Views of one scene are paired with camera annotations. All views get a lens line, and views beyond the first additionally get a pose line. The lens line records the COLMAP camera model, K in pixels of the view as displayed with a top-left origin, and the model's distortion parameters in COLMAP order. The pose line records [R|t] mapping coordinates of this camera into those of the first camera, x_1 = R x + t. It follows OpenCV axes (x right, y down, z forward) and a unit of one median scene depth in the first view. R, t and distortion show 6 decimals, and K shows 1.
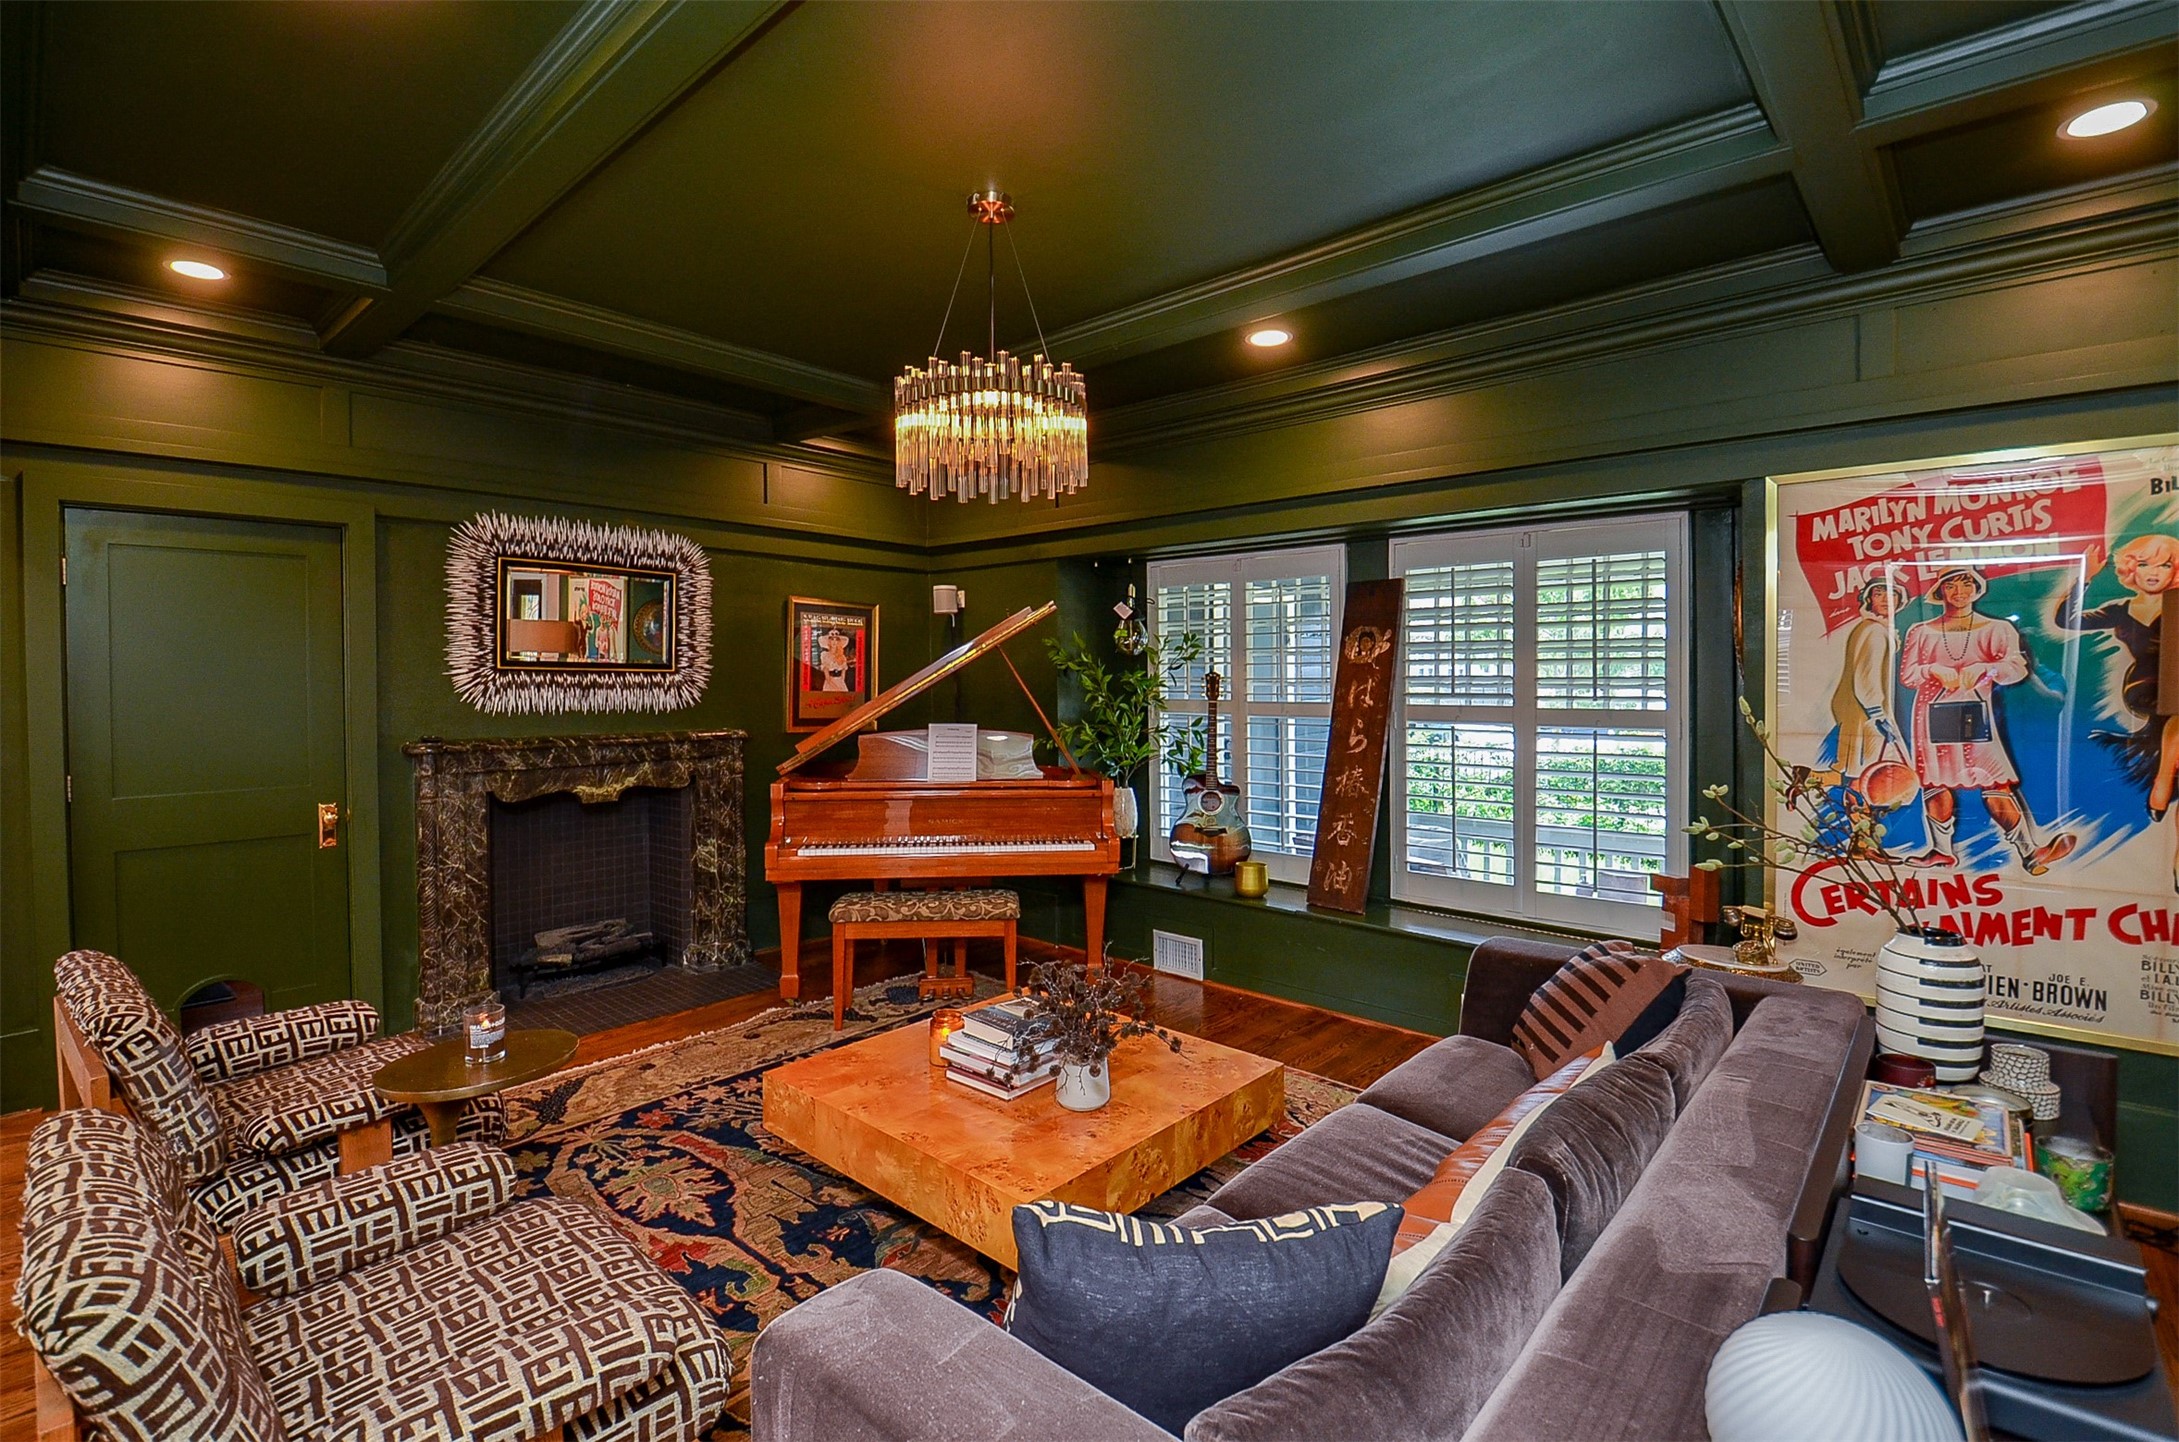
lens RADIAL K [[1012.7, 0, 1073.6], [0, 1012.7, 705.2], [0, 0, 1]] dist [-0.006388, -0.001221]
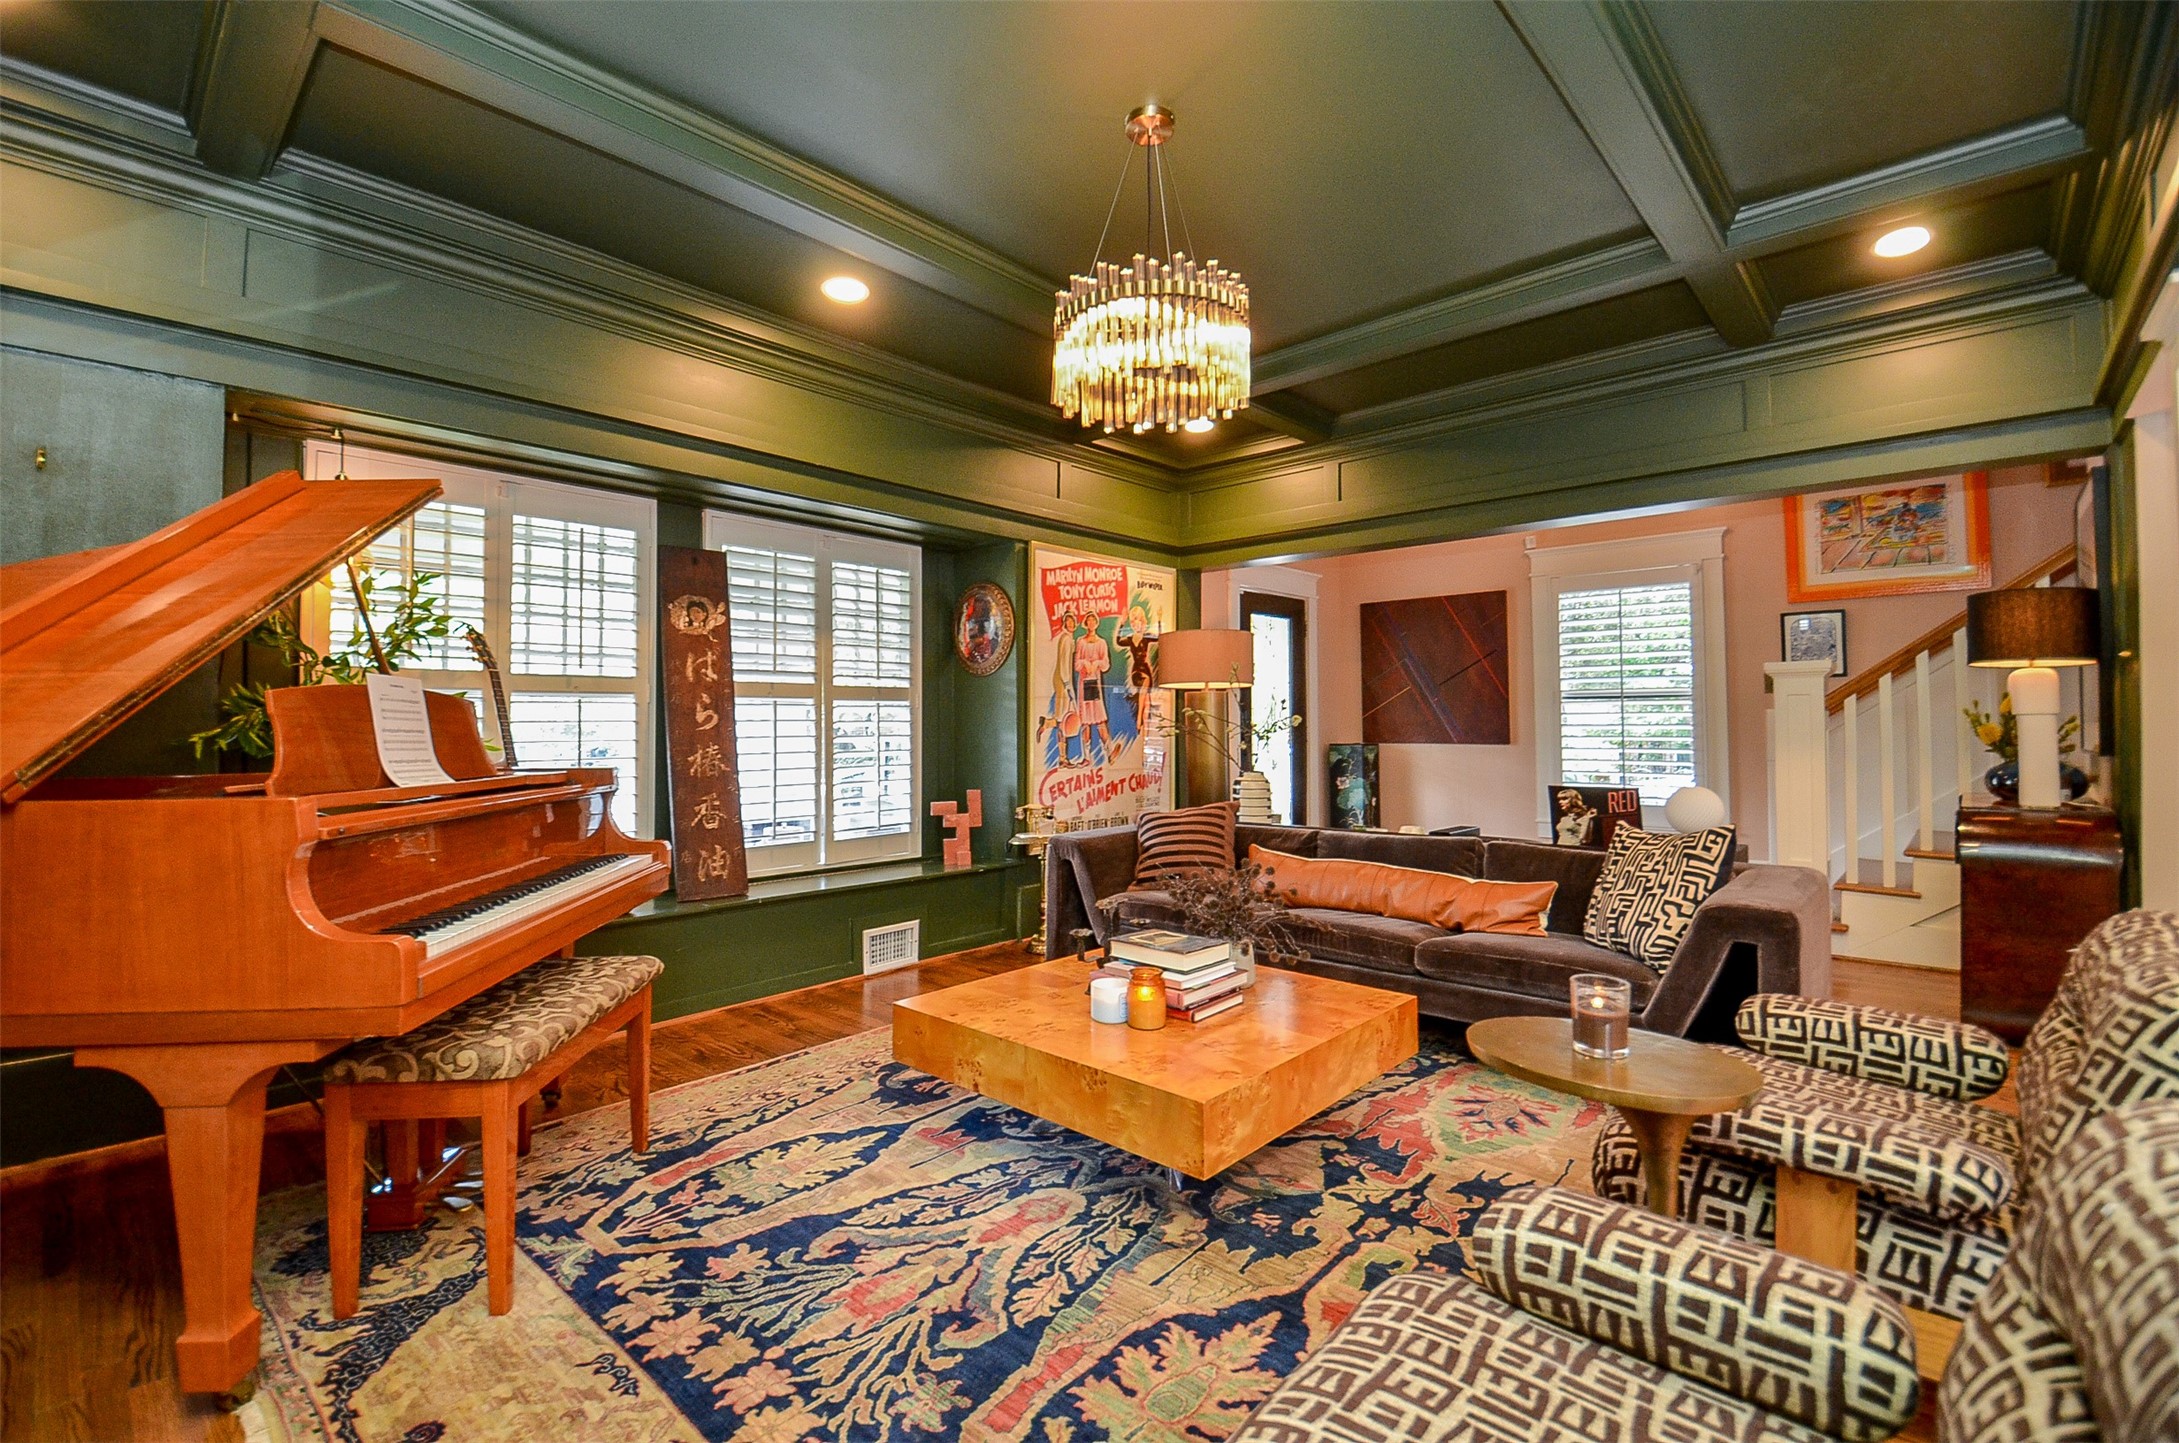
lens RADIAL K [[956.4, 0, 1072.7], [0, 956.4, 713.0], [0, 0, 1]] dist [-0.004806, -0.002077]
pose [[0.009097, 0.010164, 0.999907, -0.728522], [0.026060, 0.999606, -0.010398, 0.060197], [-0.999619, 0.026152, 0.008829, 0.784620]]
